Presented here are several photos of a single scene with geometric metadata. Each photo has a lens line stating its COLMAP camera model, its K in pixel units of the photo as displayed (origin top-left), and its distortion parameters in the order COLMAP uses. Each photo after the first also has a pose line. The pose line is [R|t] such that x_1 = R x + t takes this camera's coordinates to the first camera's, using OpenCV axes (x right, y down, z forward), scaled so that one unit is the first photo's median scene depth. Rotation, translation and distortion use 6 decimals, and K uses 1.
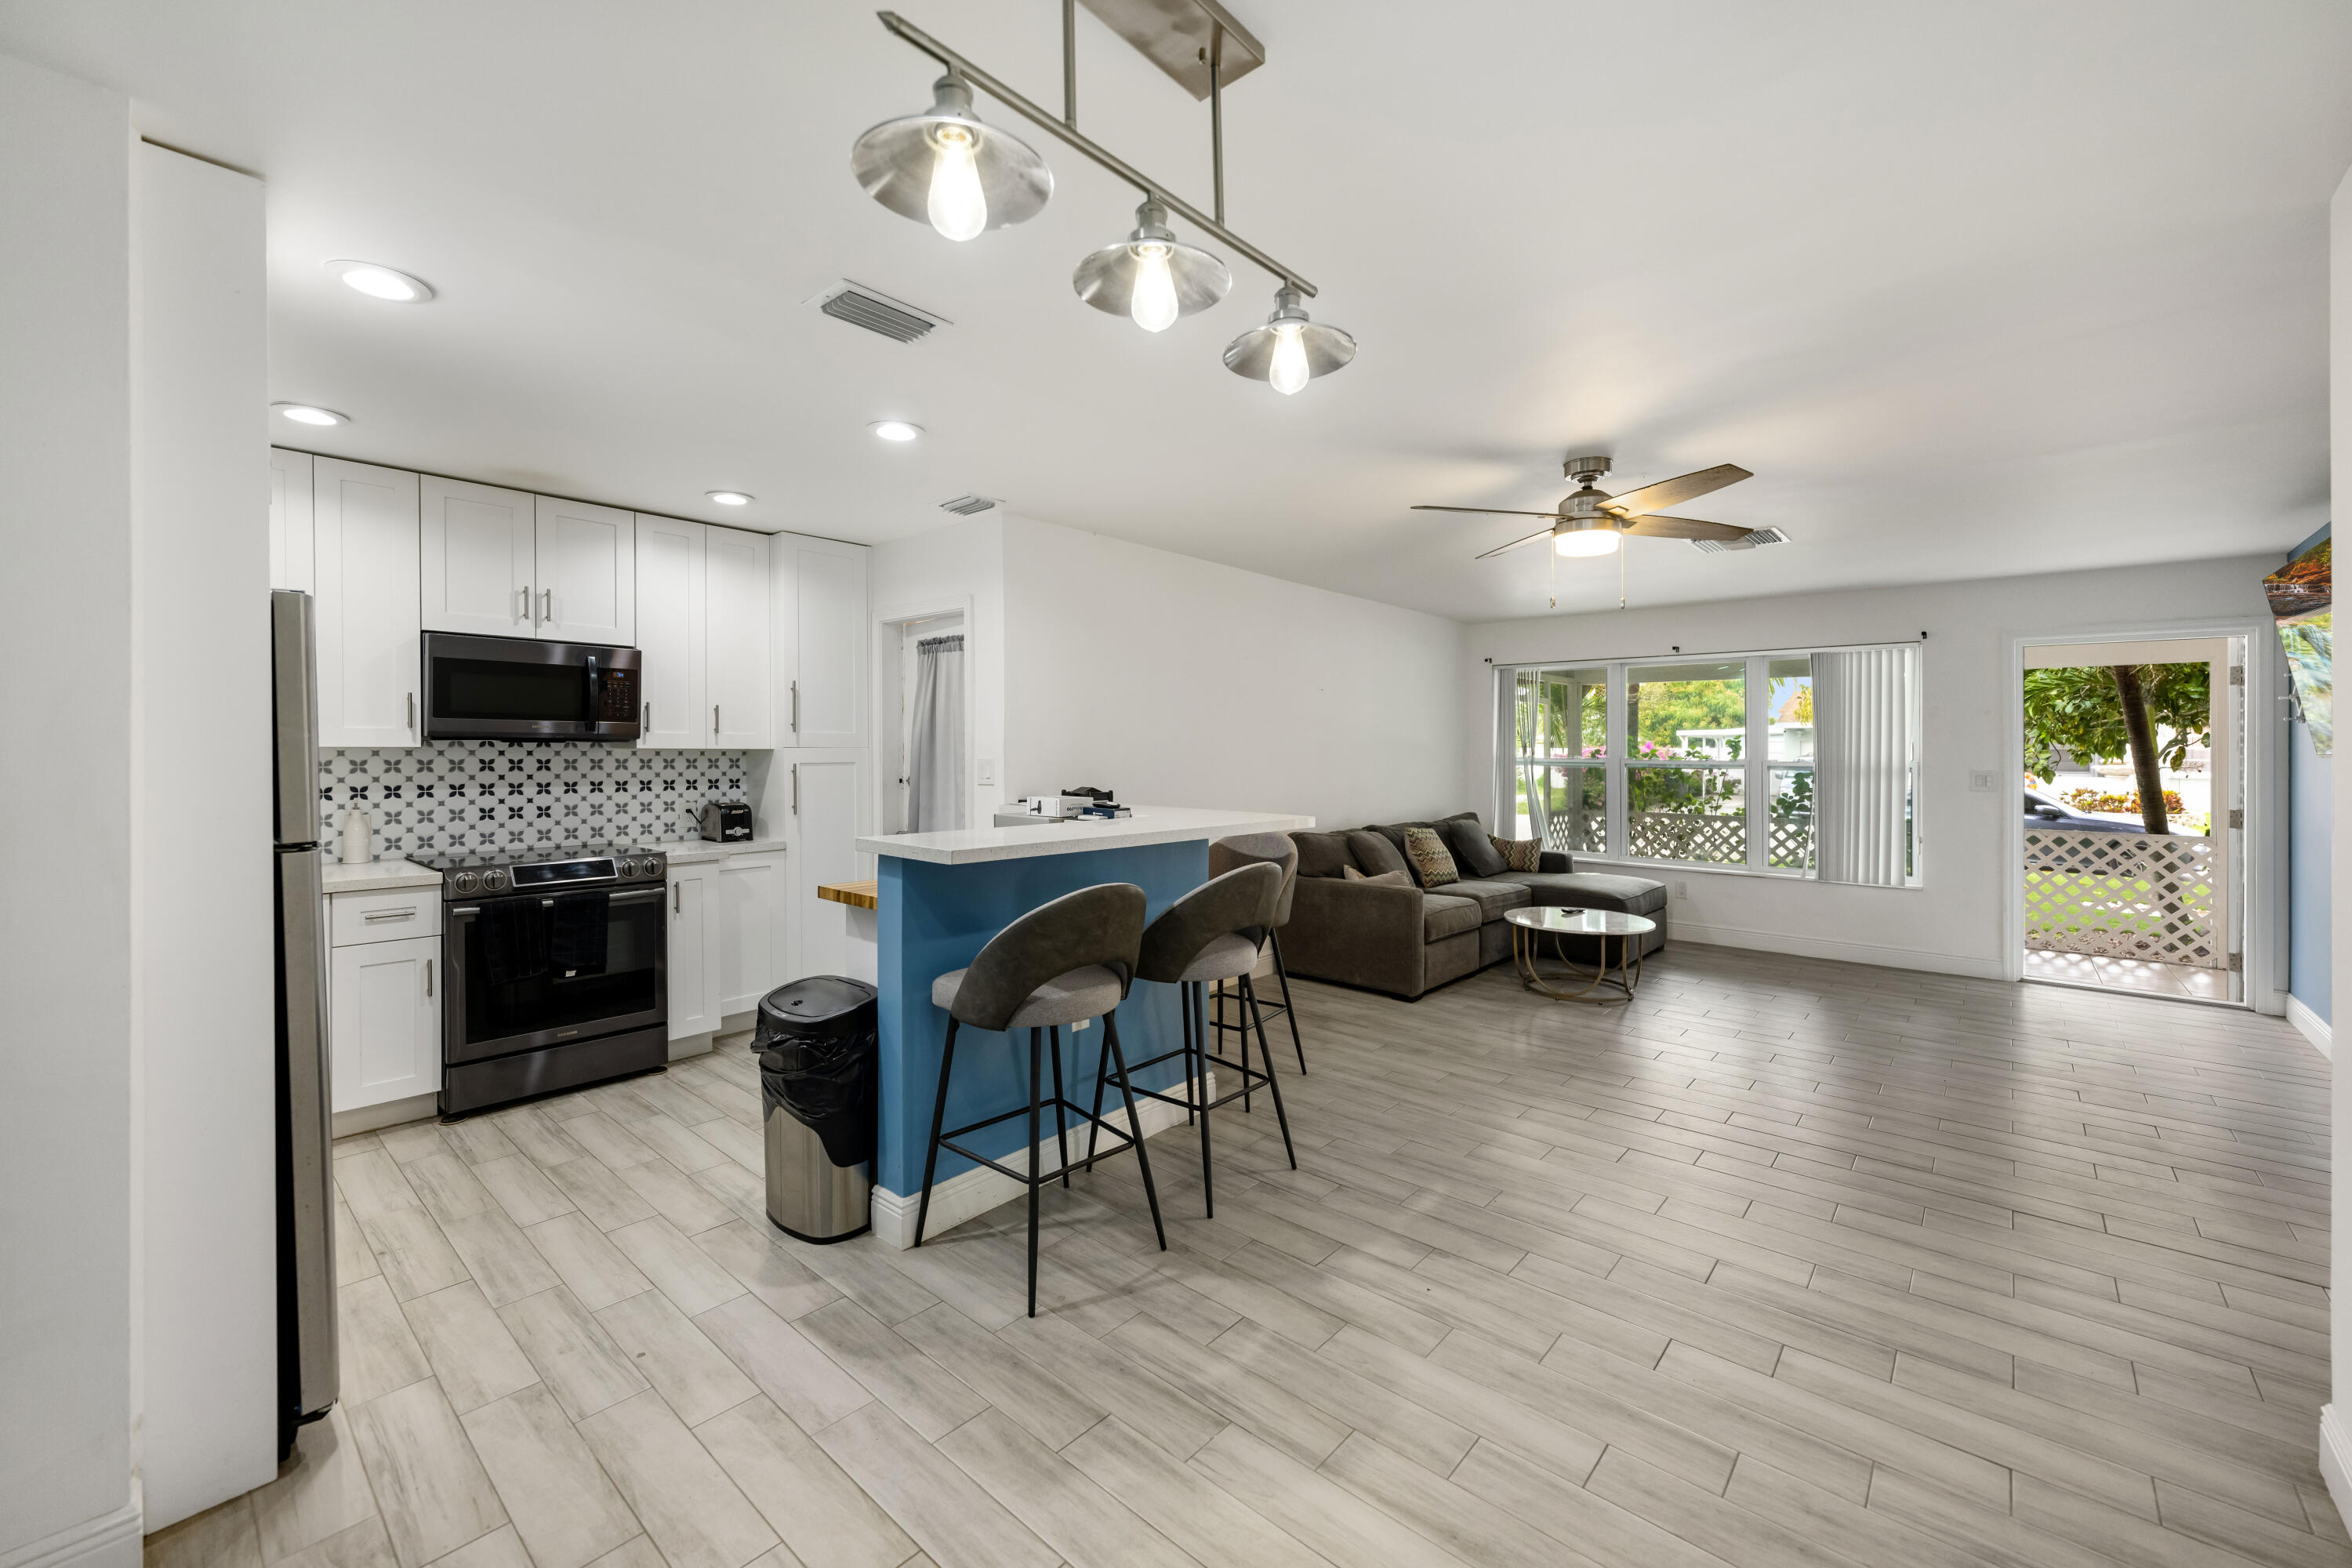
lens RADIAL K [[938.2, 0, 1164.7], [0, 938.2, 759.9], [0, 0, 1]] dist [0.001969, -0.001169]
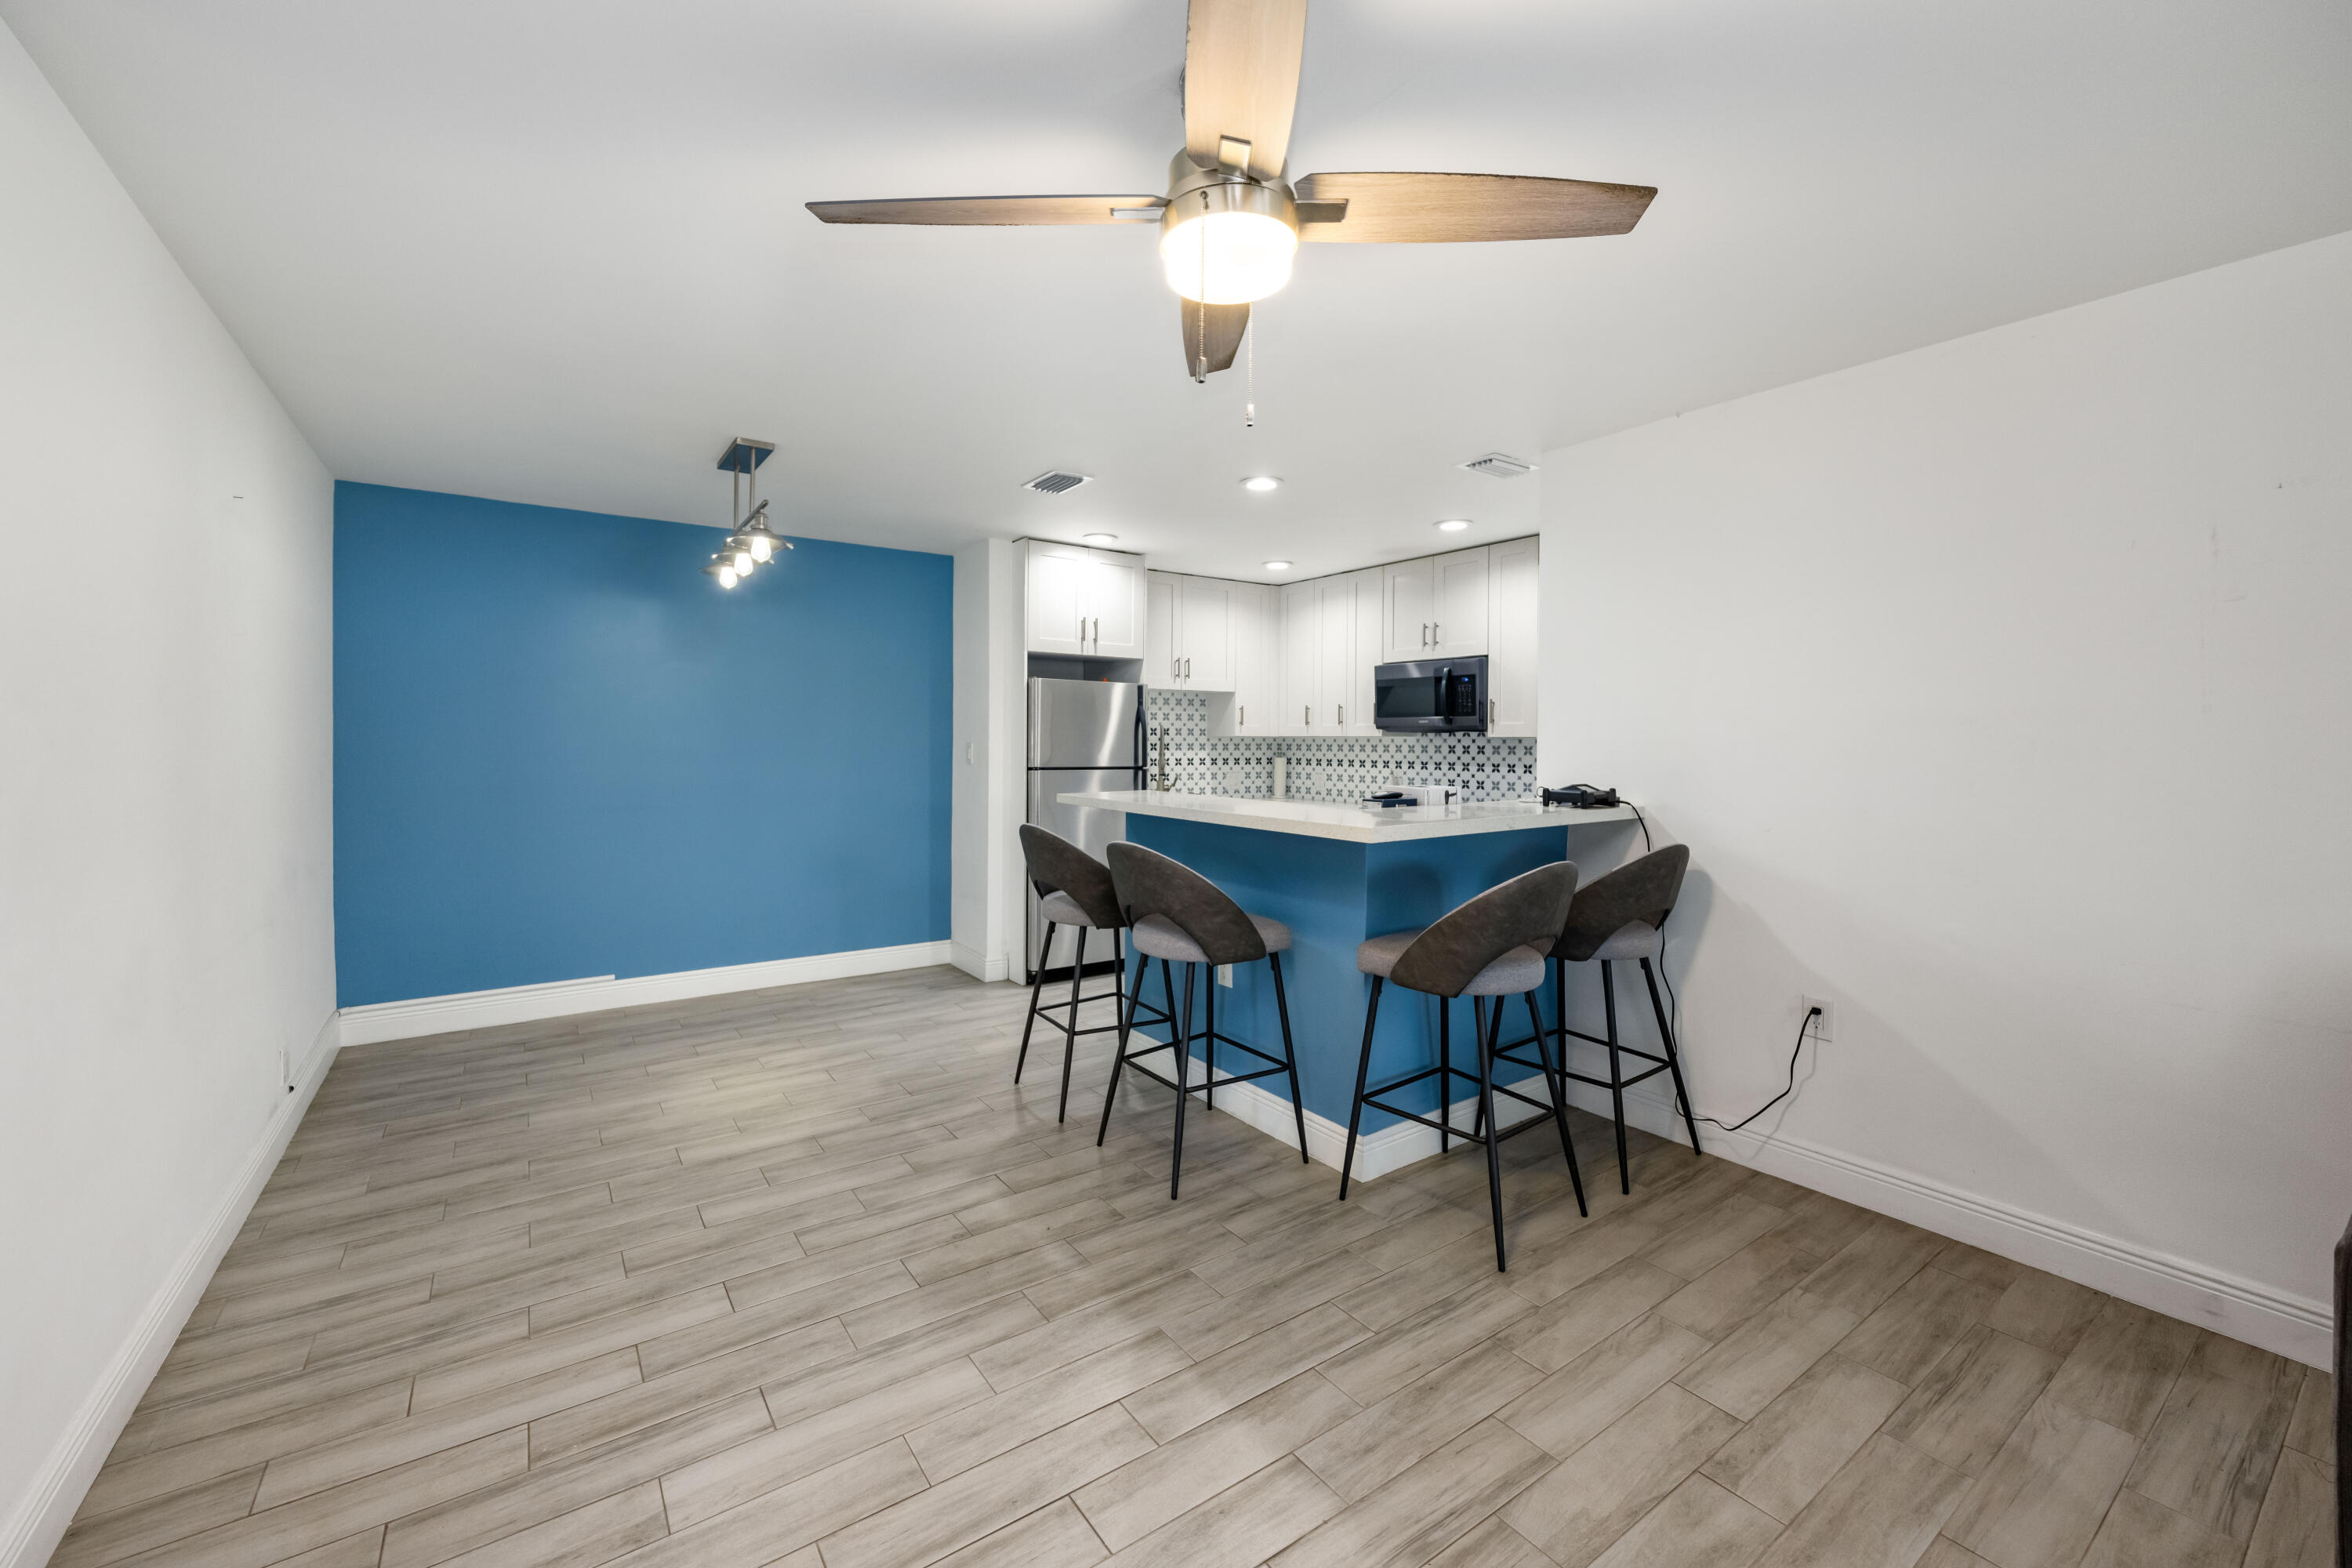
lens RADIAL K [[938.2, 0, 1171.6], [0, 938.2, 740.7], [0, 0, 1]] dist [0.001969, -0.001169]
pose [[-0.231753, -0.007170, -0.972748, 0.911070], [-0.019356, 0.999809, -0.002758, 0.004970], [0.972582, 0.018189, -0.231848, 1.084600]]
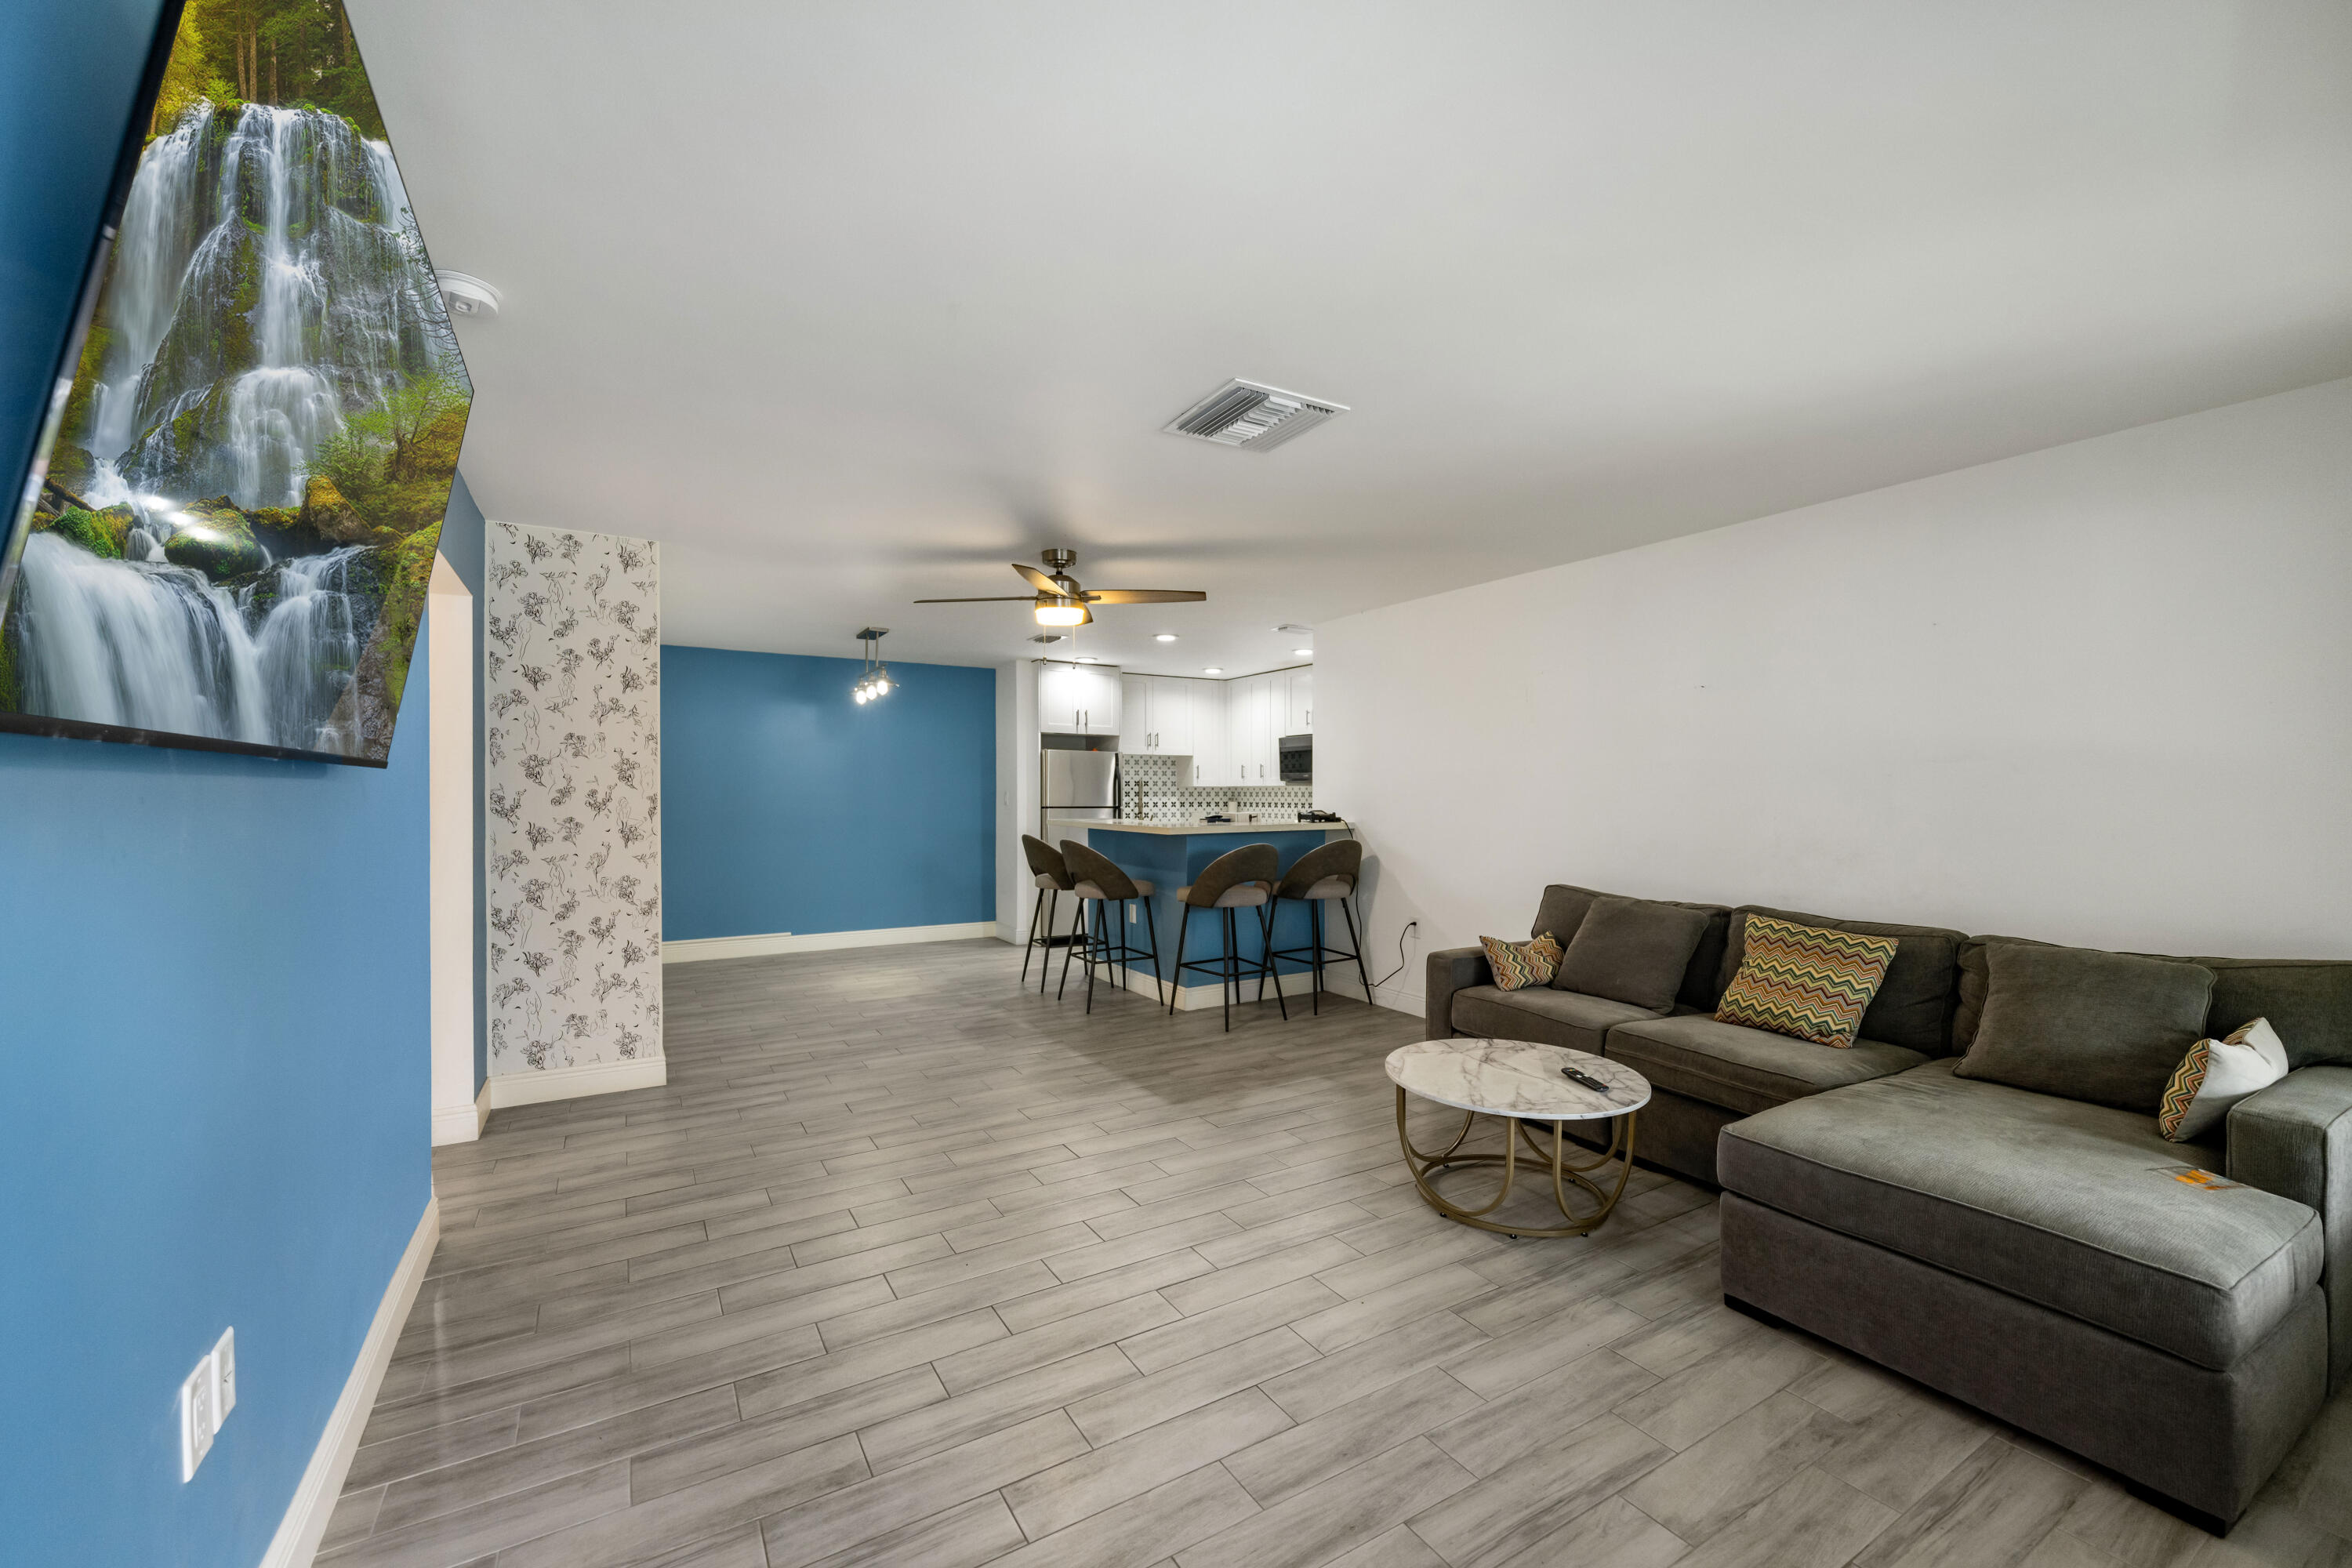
lens RADIAL K [[938.2, 0, 1171.5], [0, 938.2, 798.7], [0, 0, 1]] dist [0.001969, -0.001169]
pose [[-0.307743, -0.002123, -0.951467, 1.625945], [-0.014116, 0.999898, 0.002335, 0.017434], [0.951365, 0.014150, -0.307742, 1.539605]]
